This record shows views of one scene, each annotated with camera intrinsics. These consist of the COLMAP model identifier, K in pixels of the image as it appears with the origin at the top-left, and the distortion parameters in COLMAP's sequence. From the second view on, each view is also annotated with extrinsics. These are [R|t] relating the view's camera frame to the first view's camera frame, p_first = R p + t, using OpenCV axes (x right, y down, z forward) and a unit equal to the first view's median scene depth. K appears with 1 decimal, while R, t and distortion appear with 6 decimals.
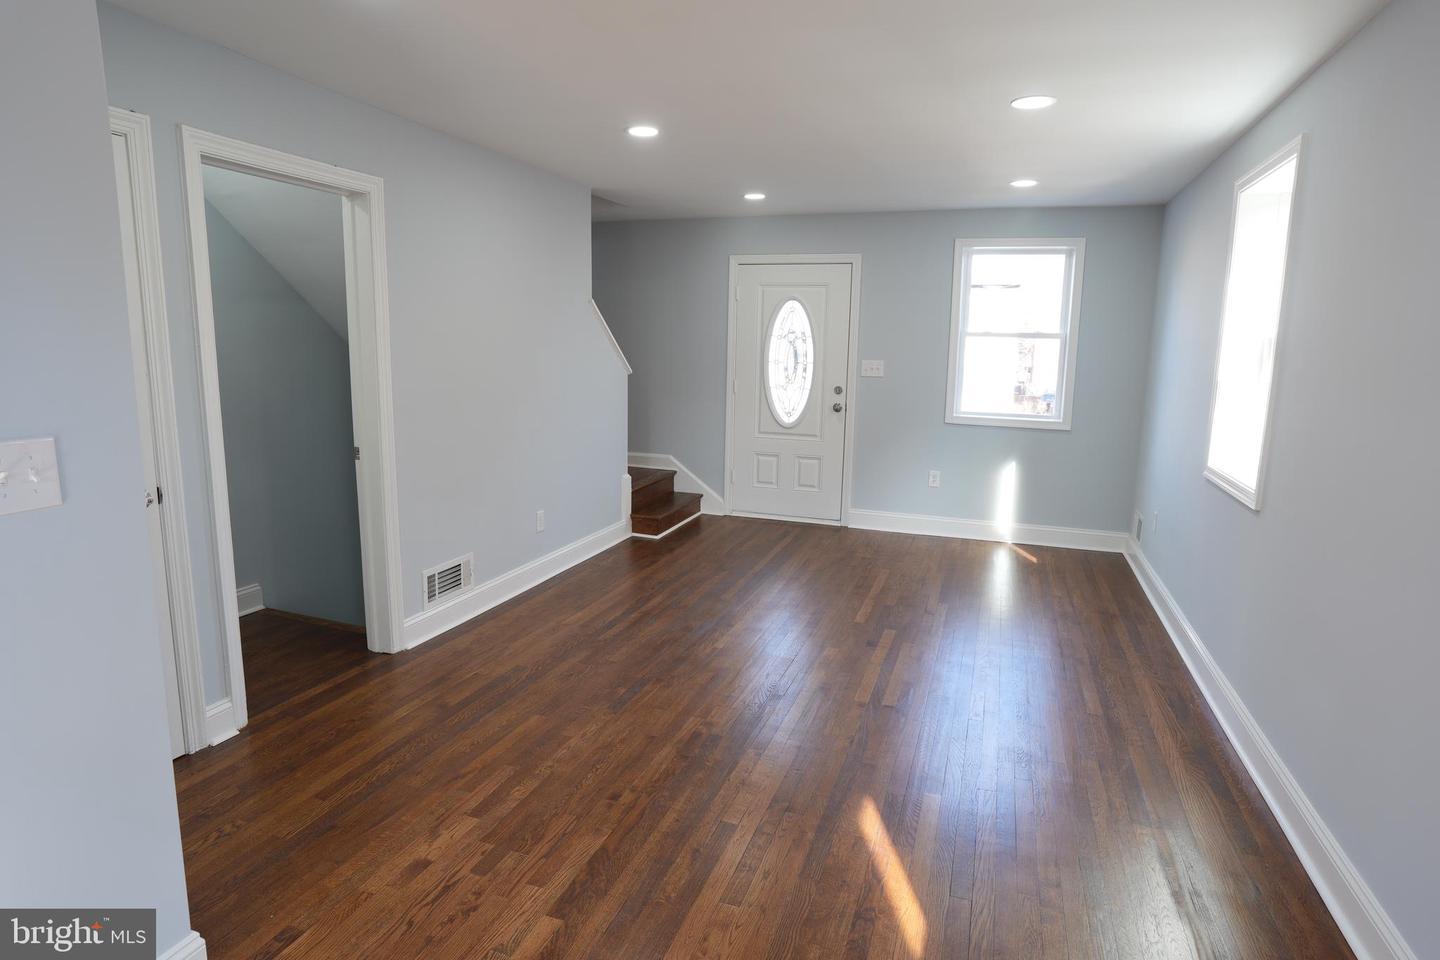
lens RADIAL K [[804.7, 0, 716.8], [0, 804.7, 467.9], [0, 0, 1]] dist [-0.049499, 0.026742]
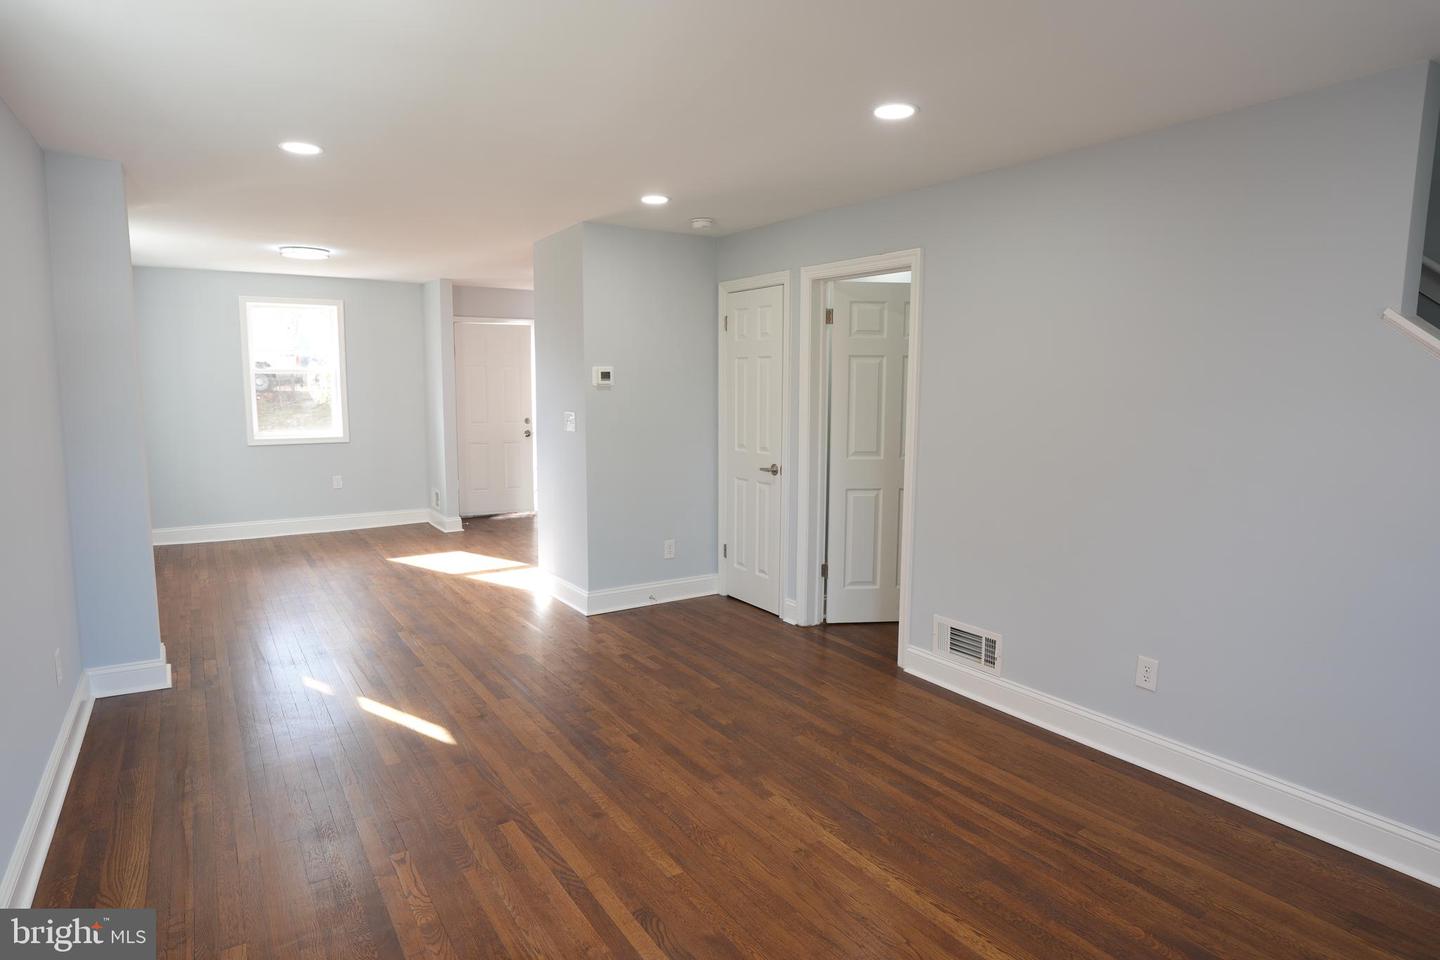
lens RADIAL K [[804.7, 0, 714.2], [0, 804.7, 473.6], [0, 0, 1]] dist [-0.049499, 0.026742]
pose [[-0.603133, 0.071578, -0.794423, 0.645099], [-0.141168, 0.970664, 0.194634, -0.218976], [0.785049, 0.229537, -0.575335, 1.417126]]
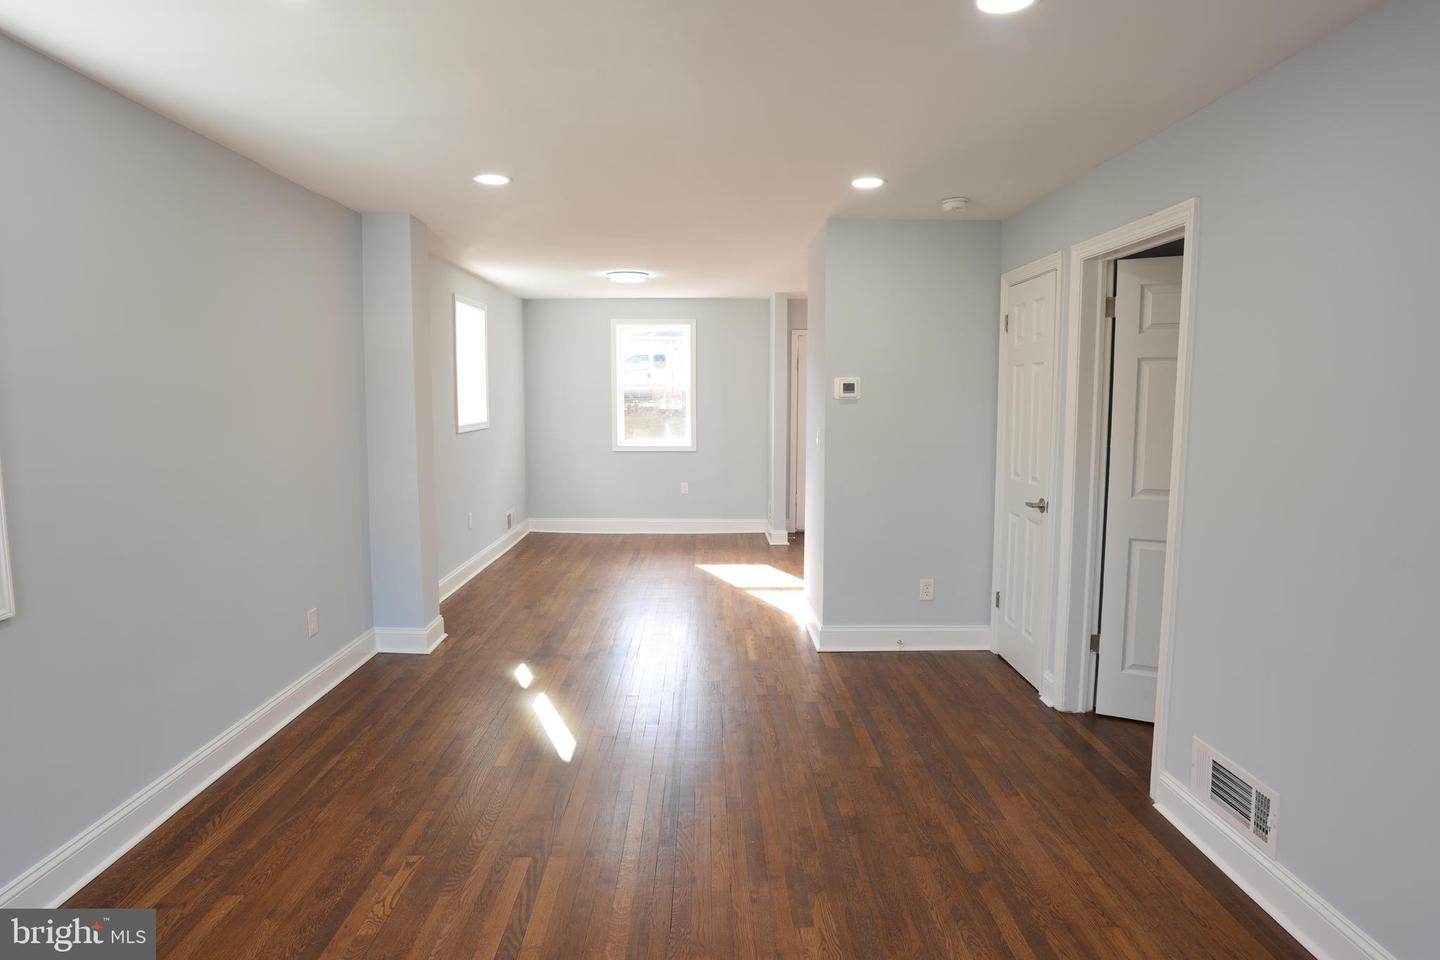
lens RADIAL K [[804.7, 0, 712.6], [0, 804.7, 471.4], [0, 0, 1]] dist [-0.049499, 0.026742]
pose [[-0.939307, 0.014332, -0.342778, 0.273929], [-0.071629, 0.968916, 0.236795, -0.239800], [0.335516, 0.246976, -0.909083, 1.523184]]
